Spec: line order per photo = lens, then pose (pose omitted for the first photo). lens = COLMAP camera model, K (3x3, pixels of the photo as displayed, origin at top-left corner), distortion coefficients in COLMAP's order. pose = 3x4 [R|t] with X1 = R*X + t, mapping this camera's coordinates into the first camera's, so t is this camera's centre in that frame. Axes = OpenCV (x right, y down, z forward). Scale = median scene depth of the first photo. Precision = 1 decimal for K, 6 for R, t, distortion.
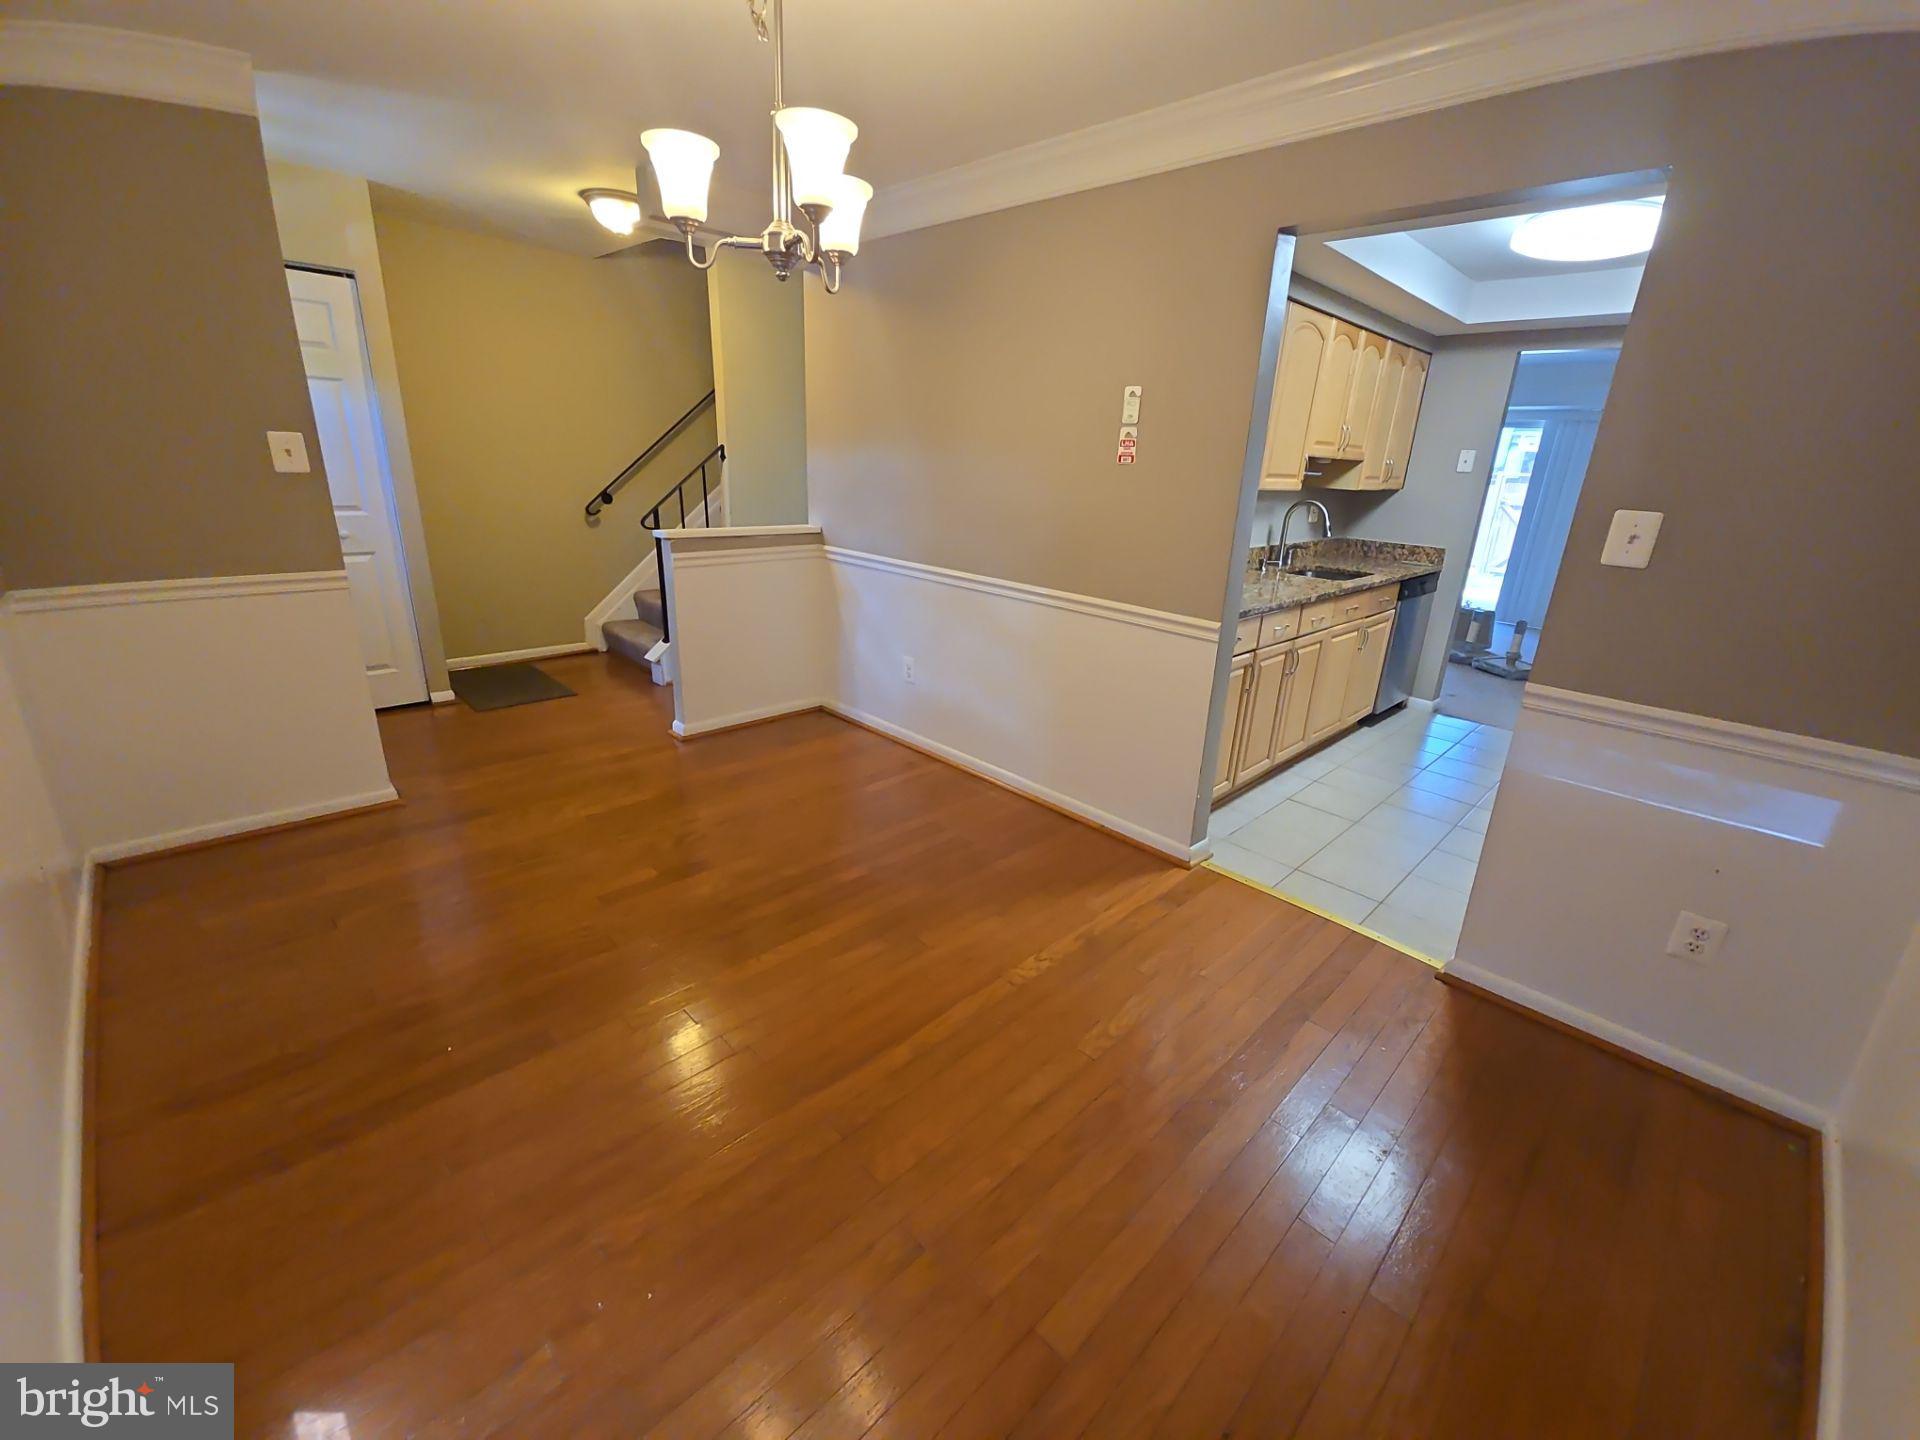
lens RADIAL K [[789.1, 0, 972.5], [0, 789.1, 720.4], [0, 0, 1]] dist [0.000913, 0.000015]
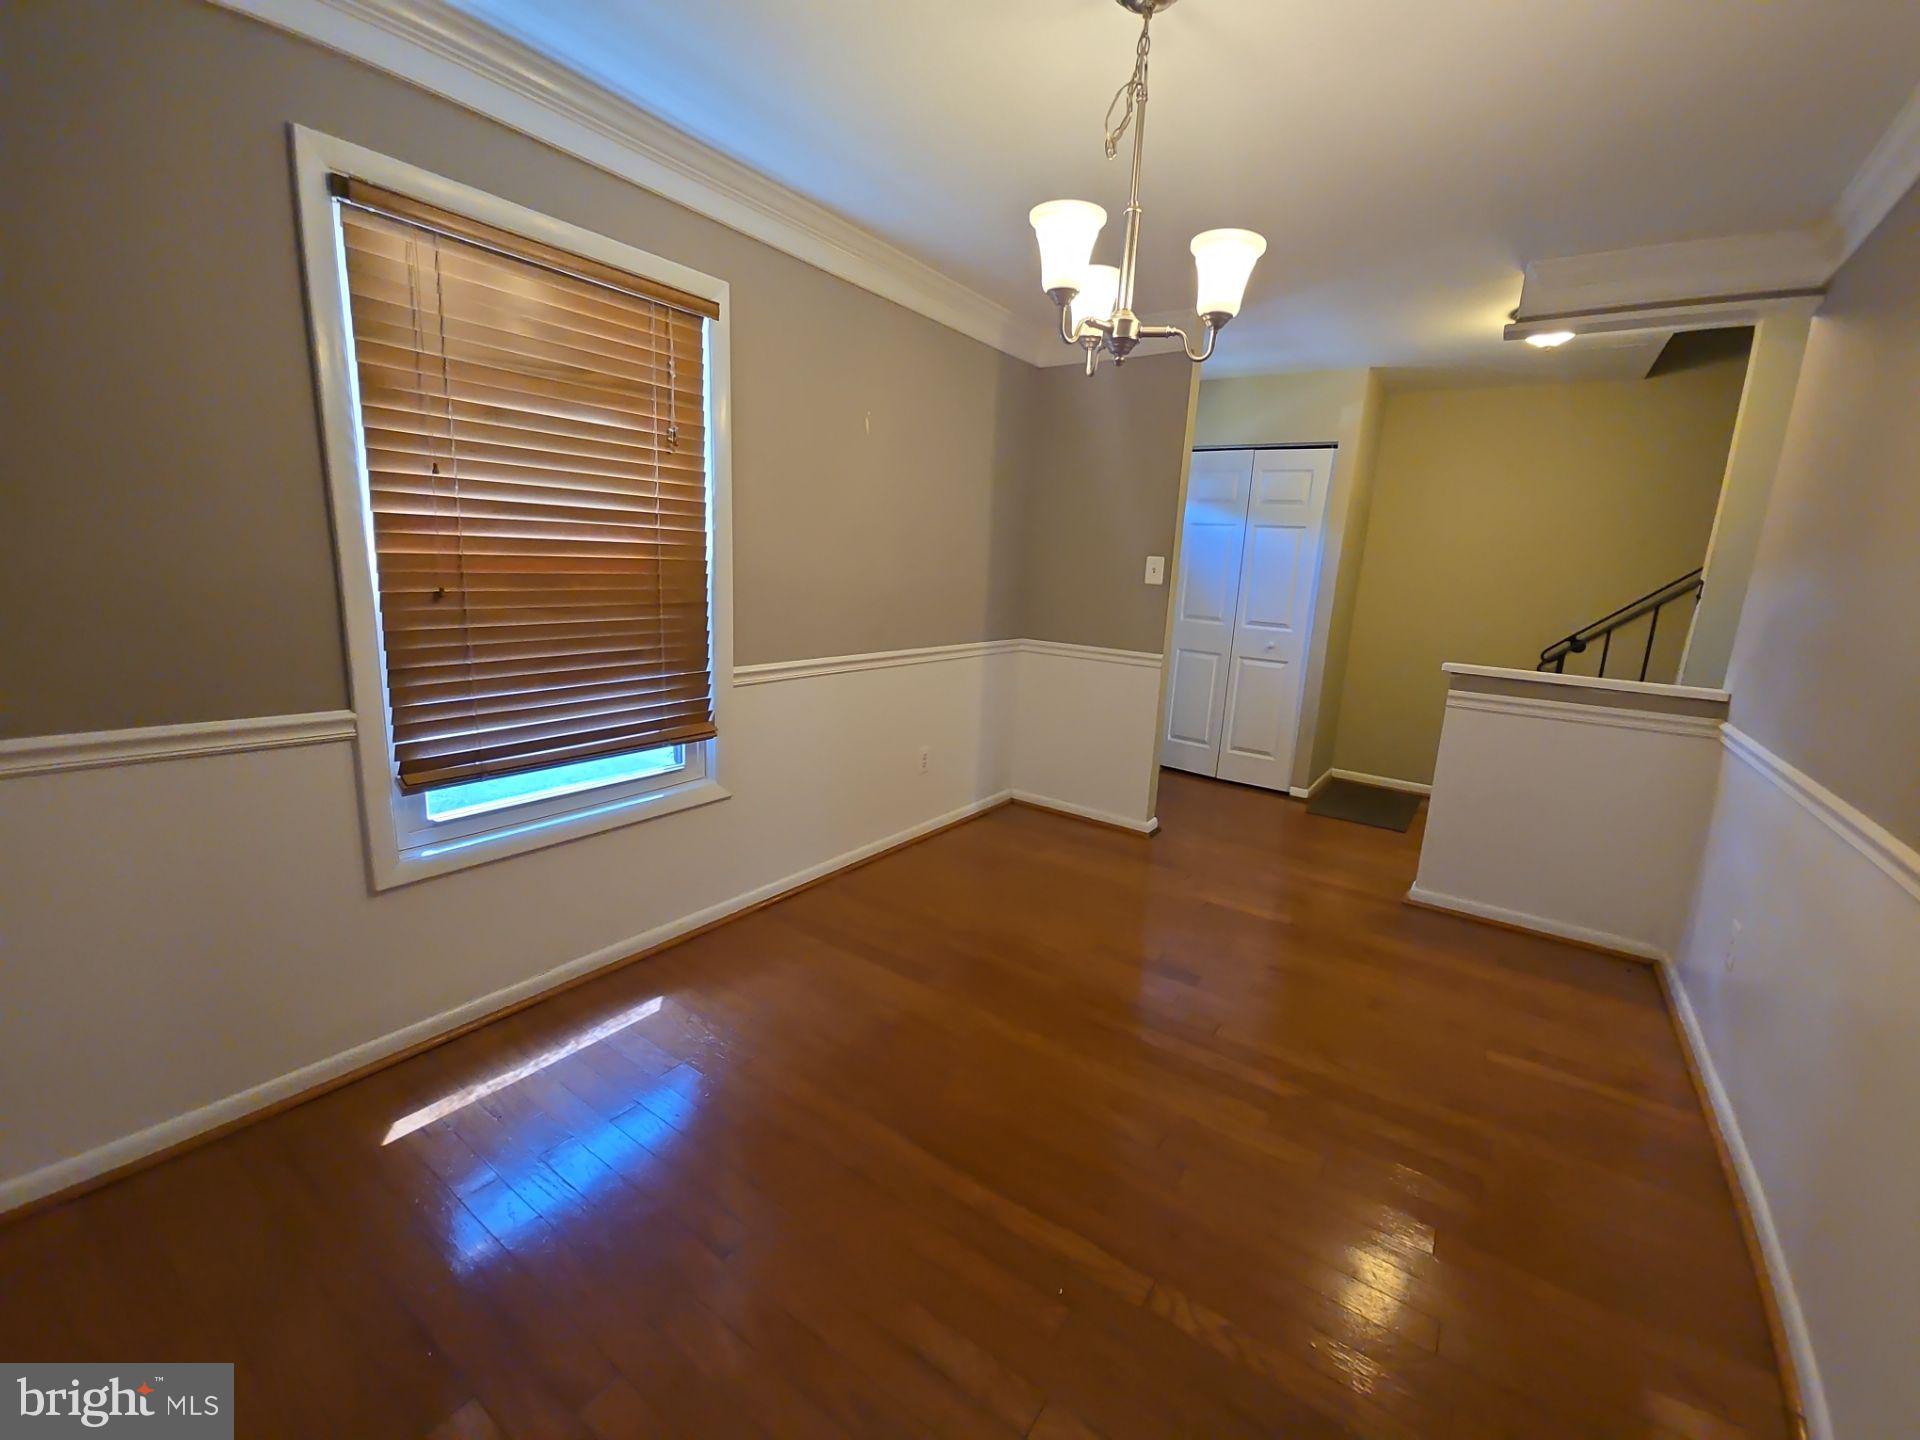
lens RADIAL K [[778.2, 0, 981.0], [0, 778.2, 718.5], [0, 0, 1]] dist [0.001767, -0.007678]
pose [[0.180081, 0.160579, -0.970456, 0.310810], [-0.357179, 0.929920, 0.087592, -0.064972], [0.916512, 0.330853, 0.224817, 0.309039]]
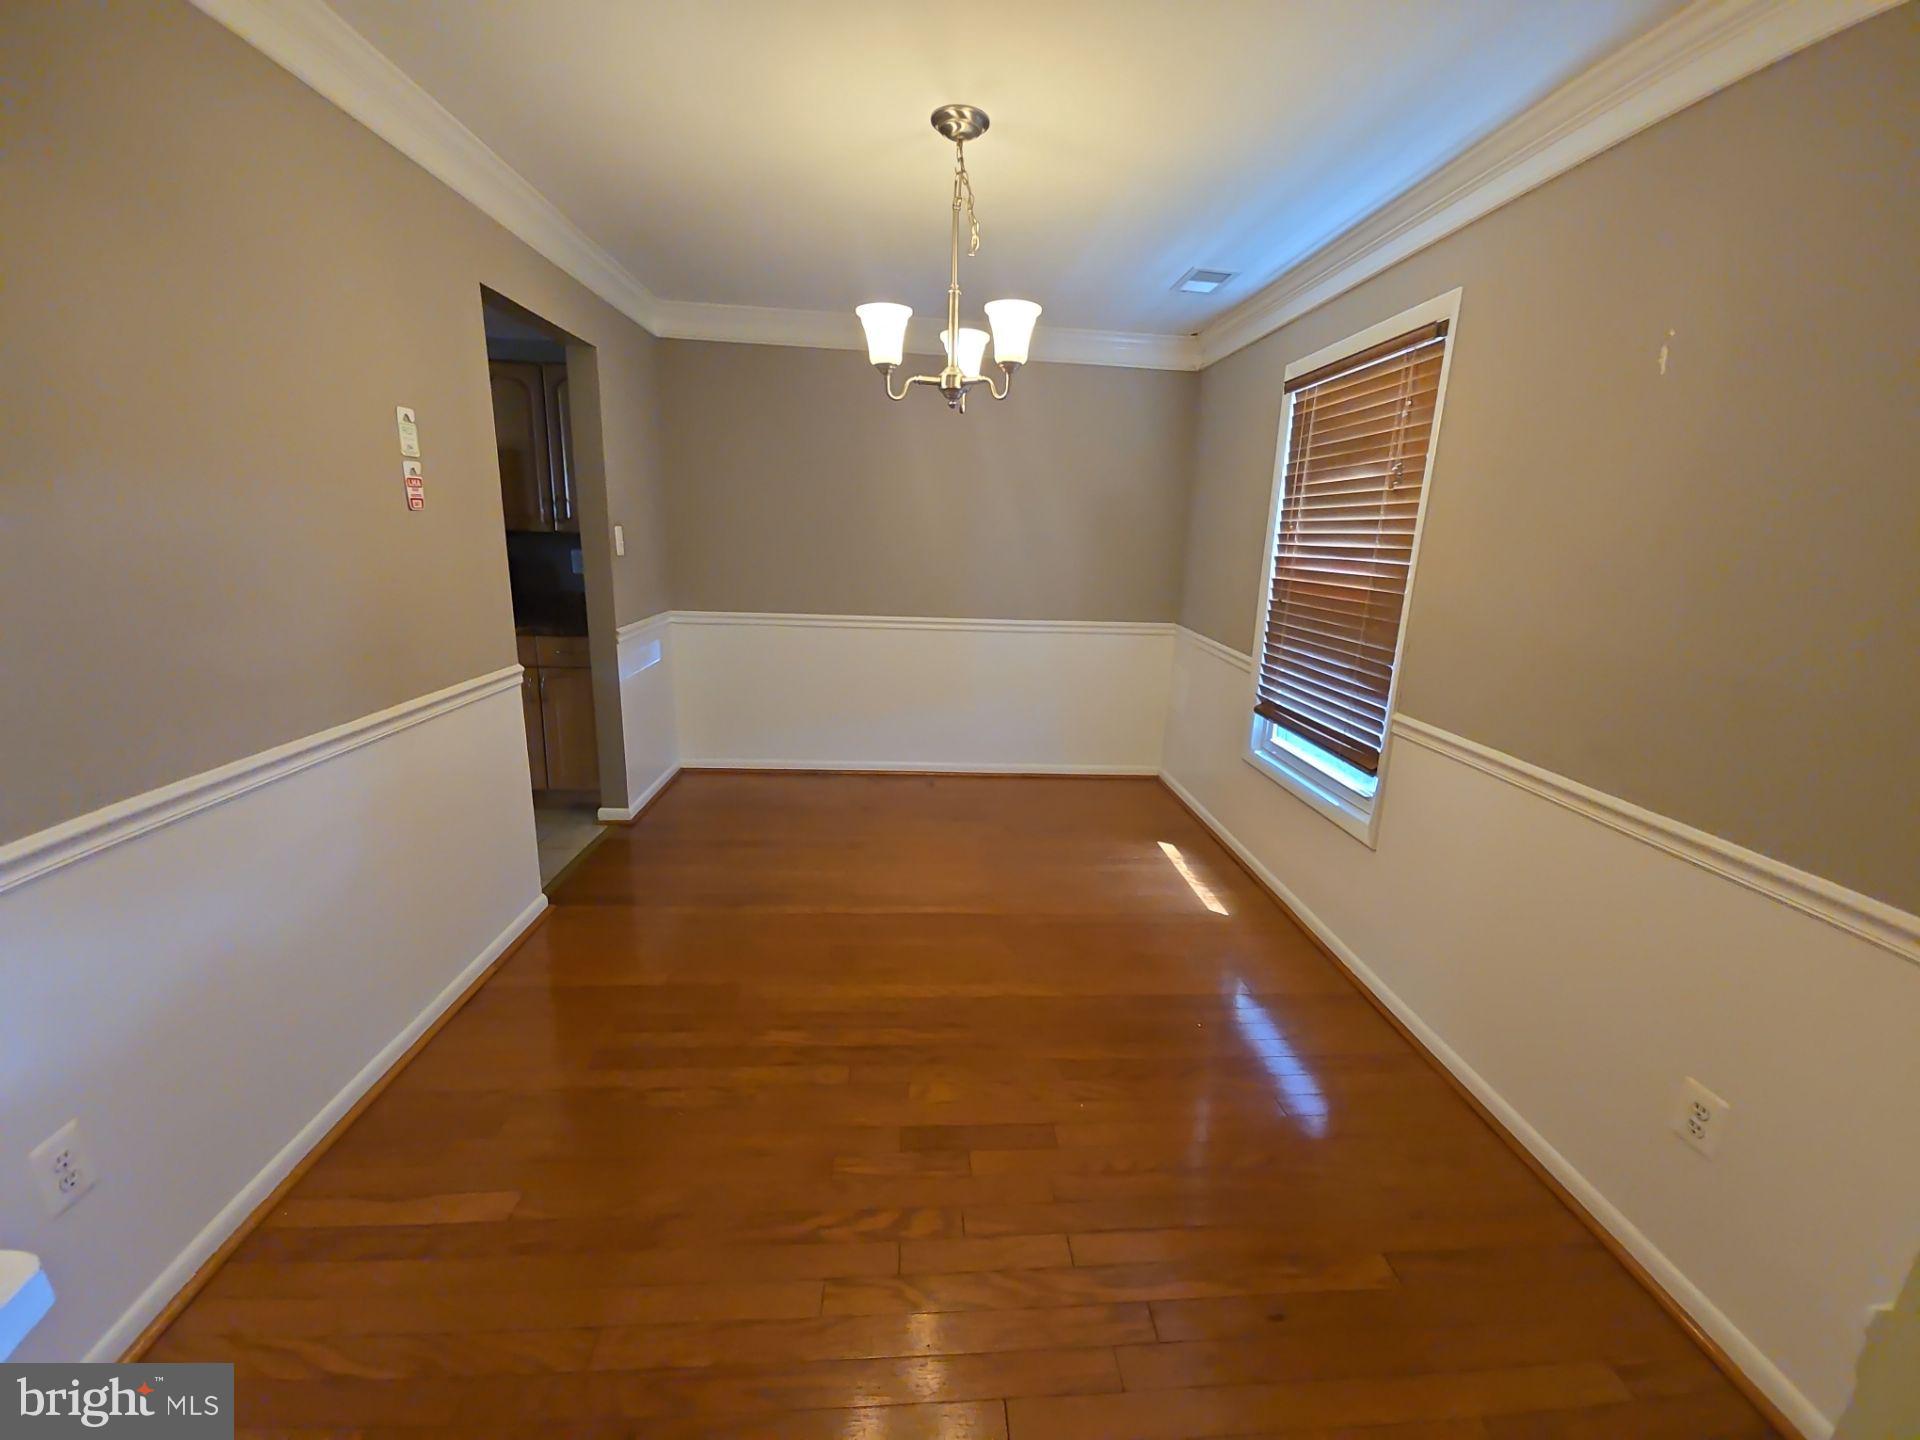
lens RADIAL K [[778.2, 0, 981.0], [0, 778.2, 718.5], [0, 0, 1]] dist [0.001767, -0.007678]
pose [[-0.756714, -0.228169, 0.612636, -0.476676], [0.136925, 0.861015, 0.489801, -0.297647], [-0.639246, 0.454525, -0.620300, 0.811349]]
